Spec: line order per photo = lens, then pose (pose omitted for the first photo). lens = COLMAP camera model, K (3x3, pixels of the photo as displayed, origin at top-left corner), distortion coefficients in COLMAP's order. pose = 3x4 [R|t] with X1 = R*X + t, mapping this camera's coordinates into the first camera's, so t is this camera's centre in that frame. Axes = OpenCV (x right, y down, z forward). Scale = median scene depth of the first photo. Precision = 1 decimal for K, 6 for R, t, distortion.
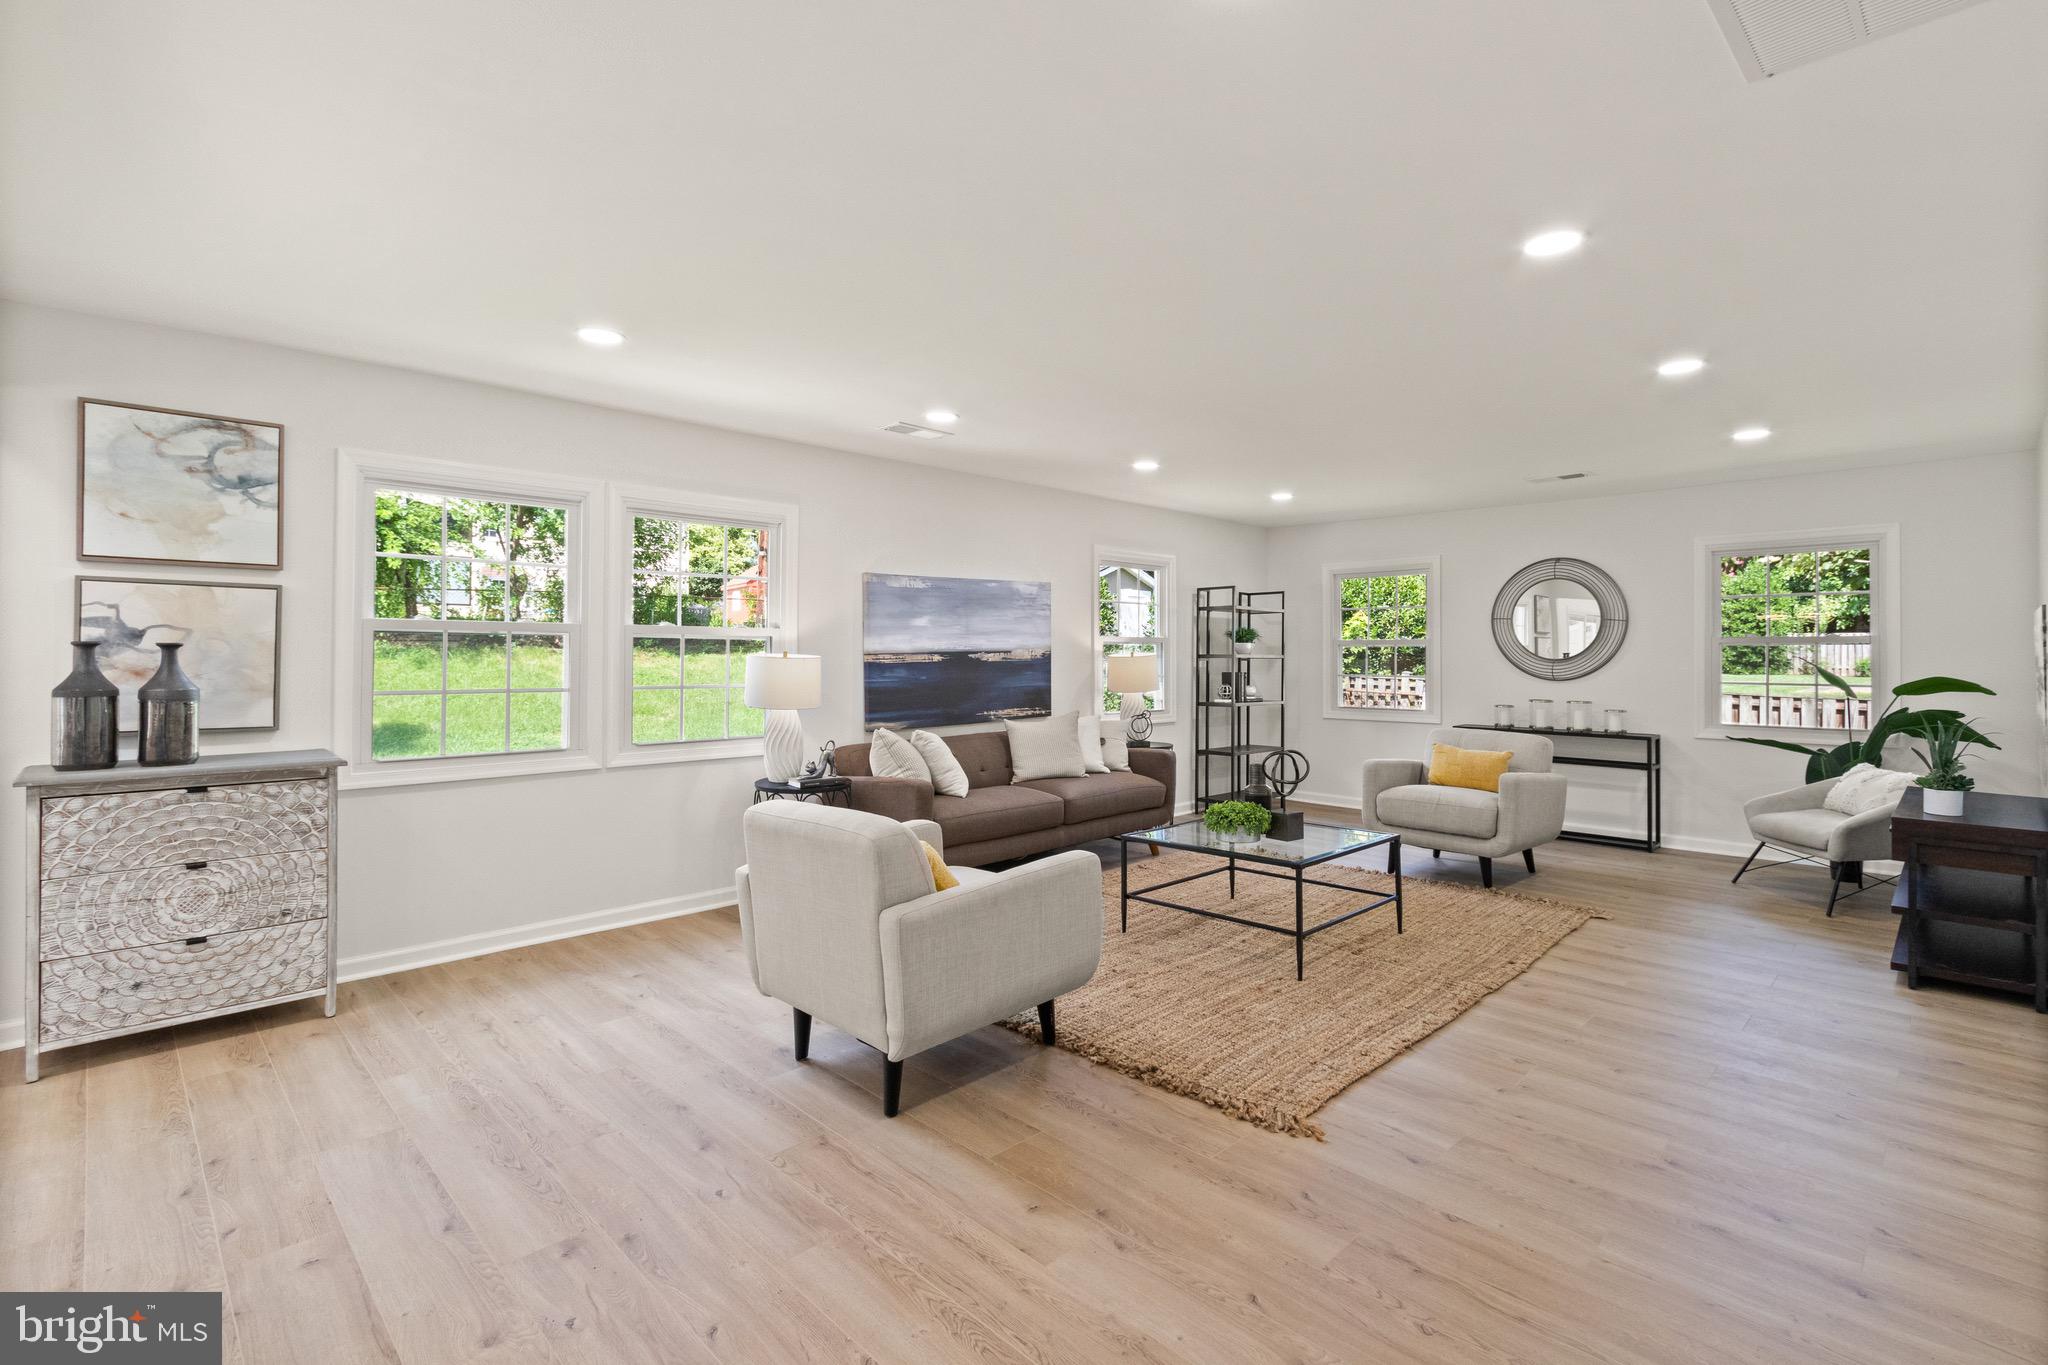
lens RADIAL K [[942.0, 0, 1027.5], [0, 942.0, 647.2], [0, 0, 1]] dist [0.002681, -0.000777]
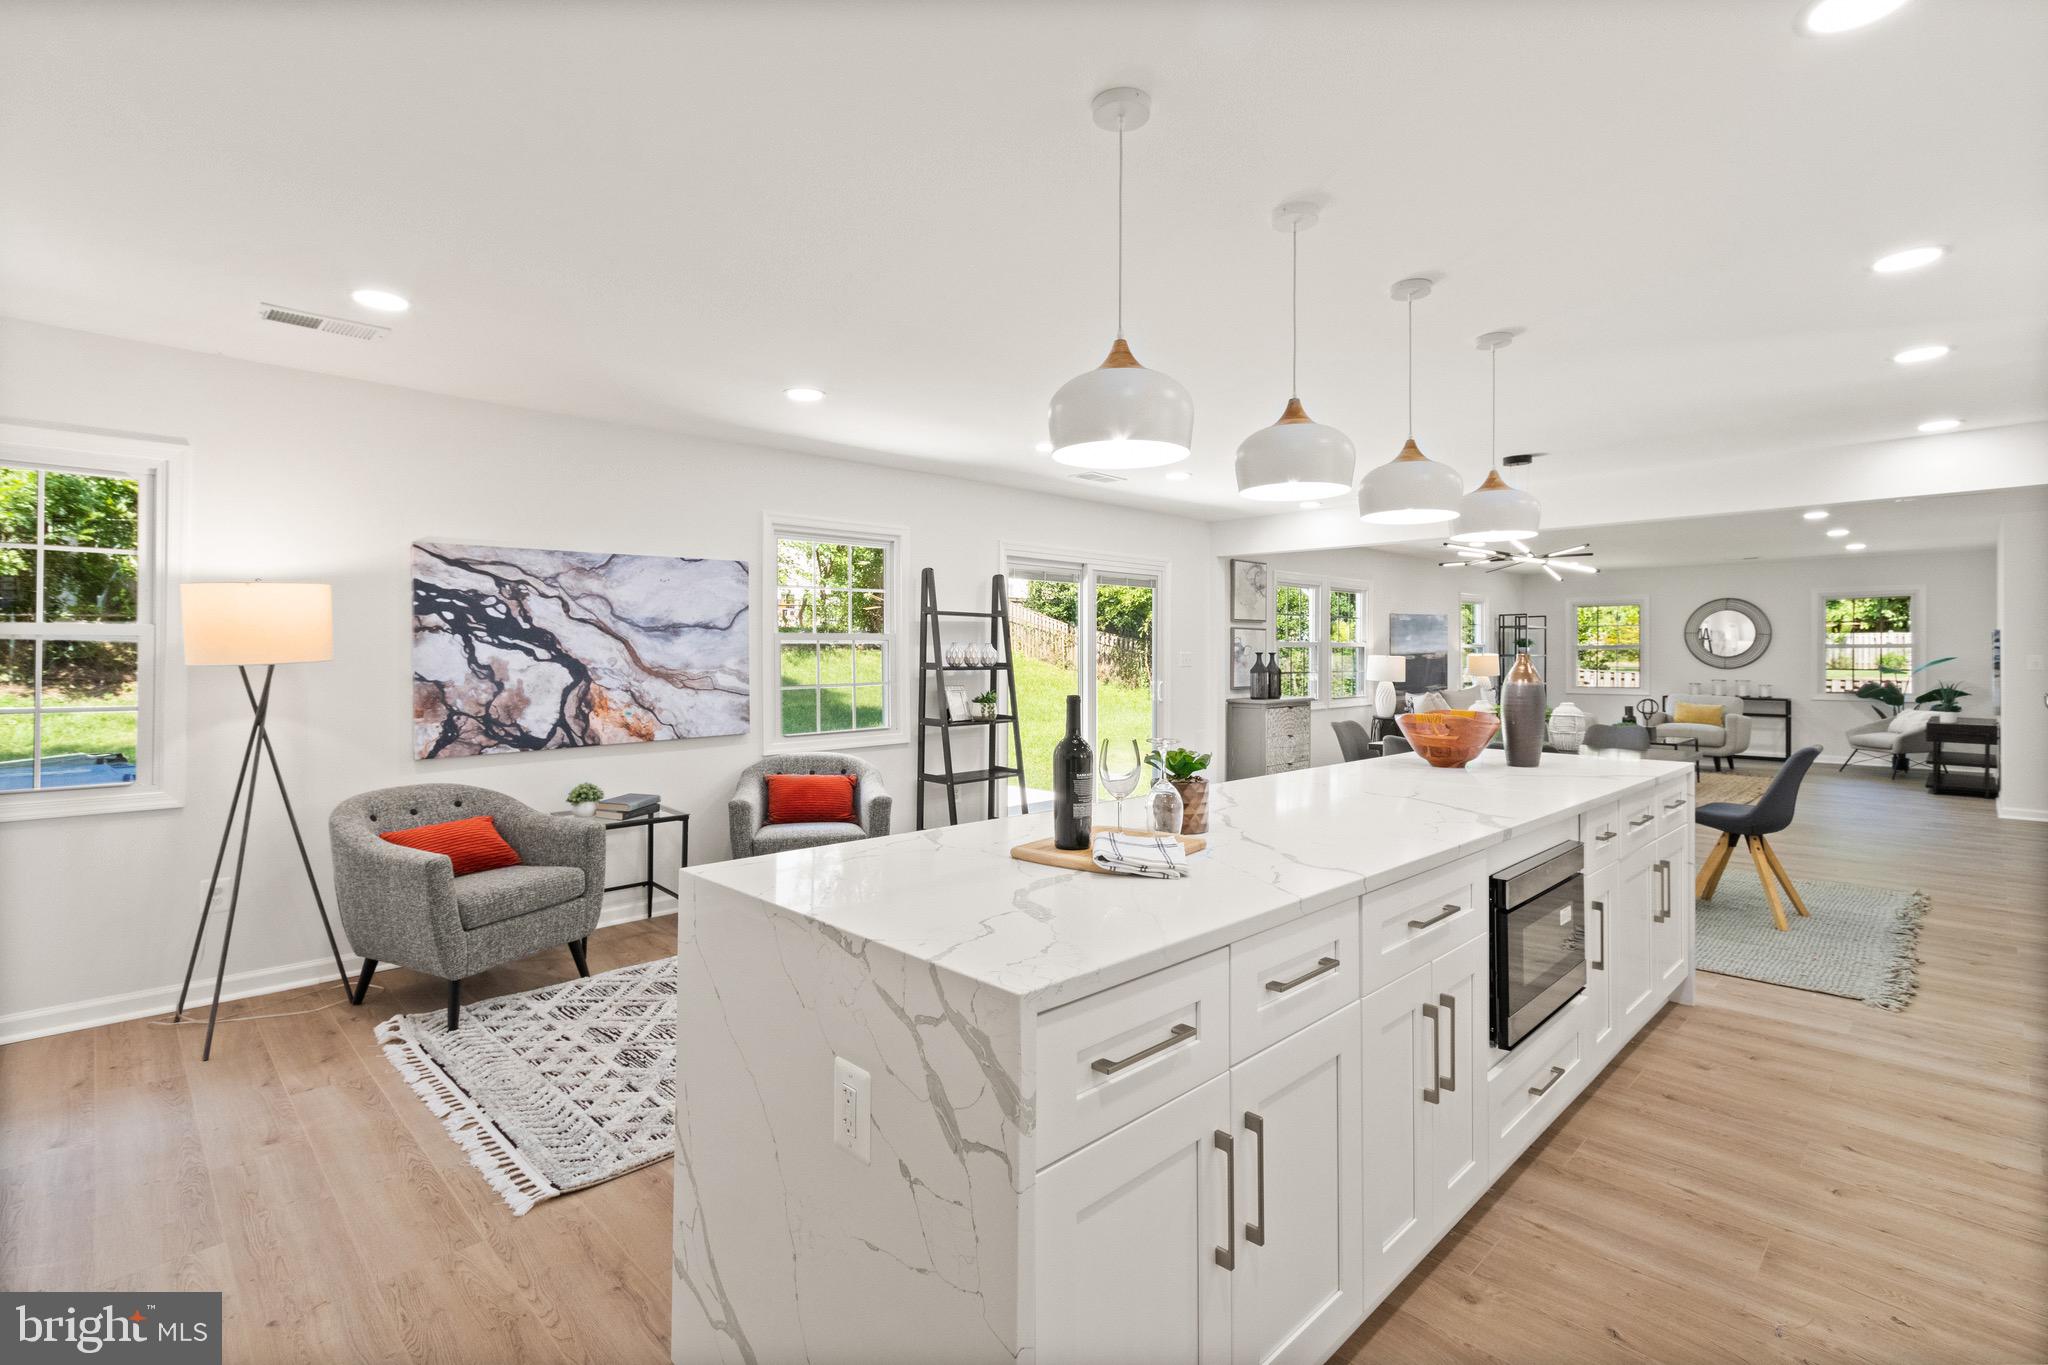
lens RADIAL K [[946.2, 0, 1023.9], [0, 946.2, 652.0], [0, 0, 1]] dist [0.003239, -0.000801]
pose [[0.999988, -0.003071, -0.003909, -1.237417], [0.003100, 0.999967, 0.007527, -0.022066], [0.003886, -0.007539, 0.999964, -1.281847]]
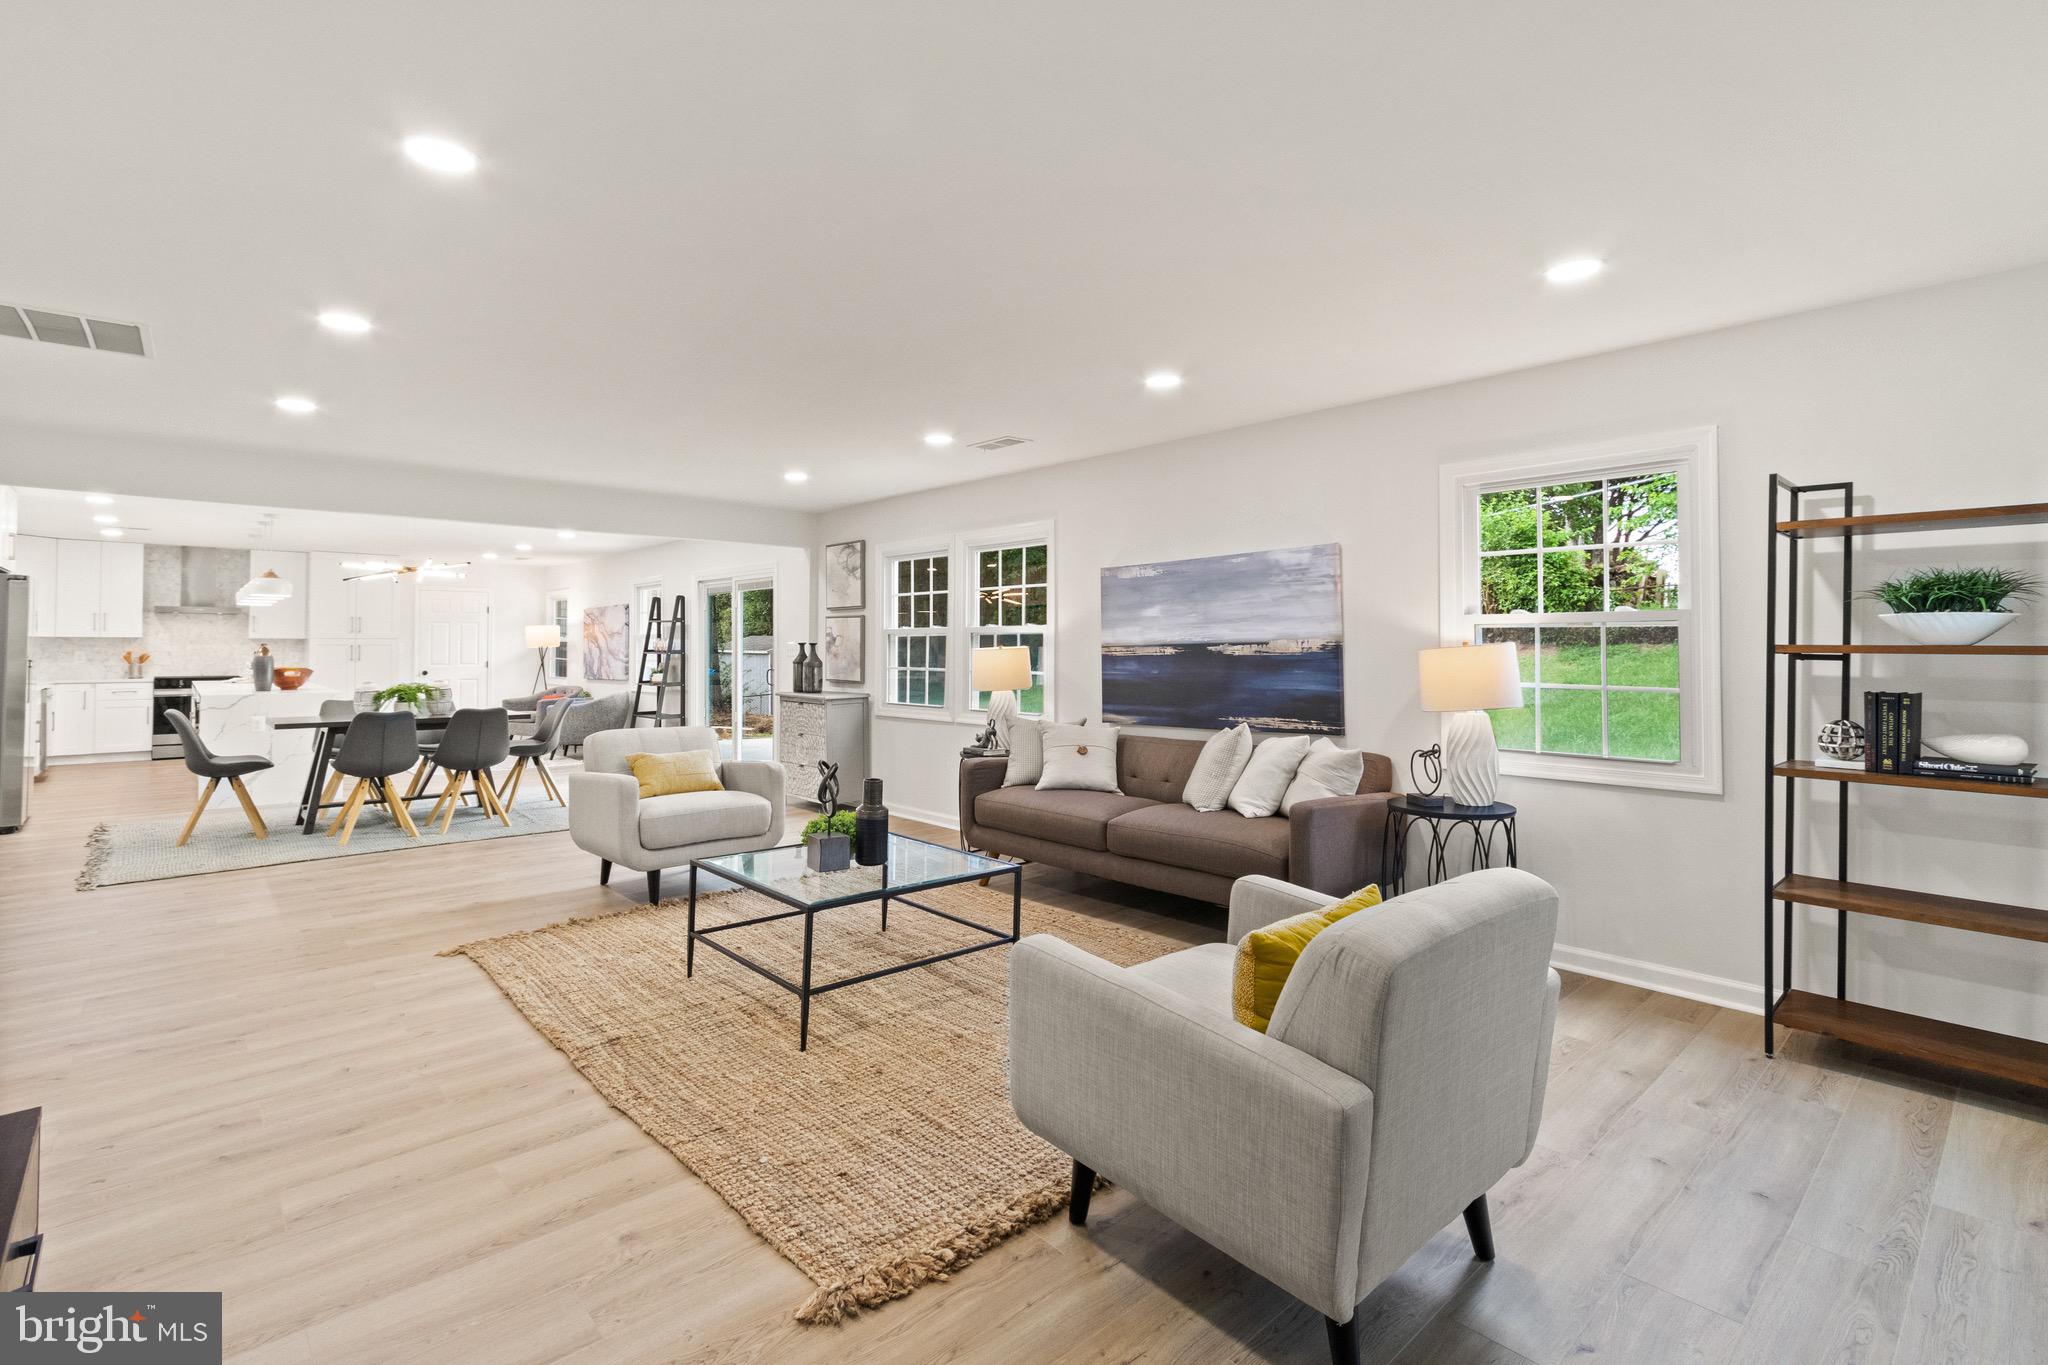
lens RADIAL K [[943.8, 0, 1030.0], [0, 943.8, 628.8], [0, 0, 1]] dist [0.000942, -0.000759]
pose [[-0.035277, -0.022192, -0.999131, 1.161764], [0.007502, 0.999719, -0.022470, 0.013781], [0.999349, -0.008288, -0.035101, 1.276866]]
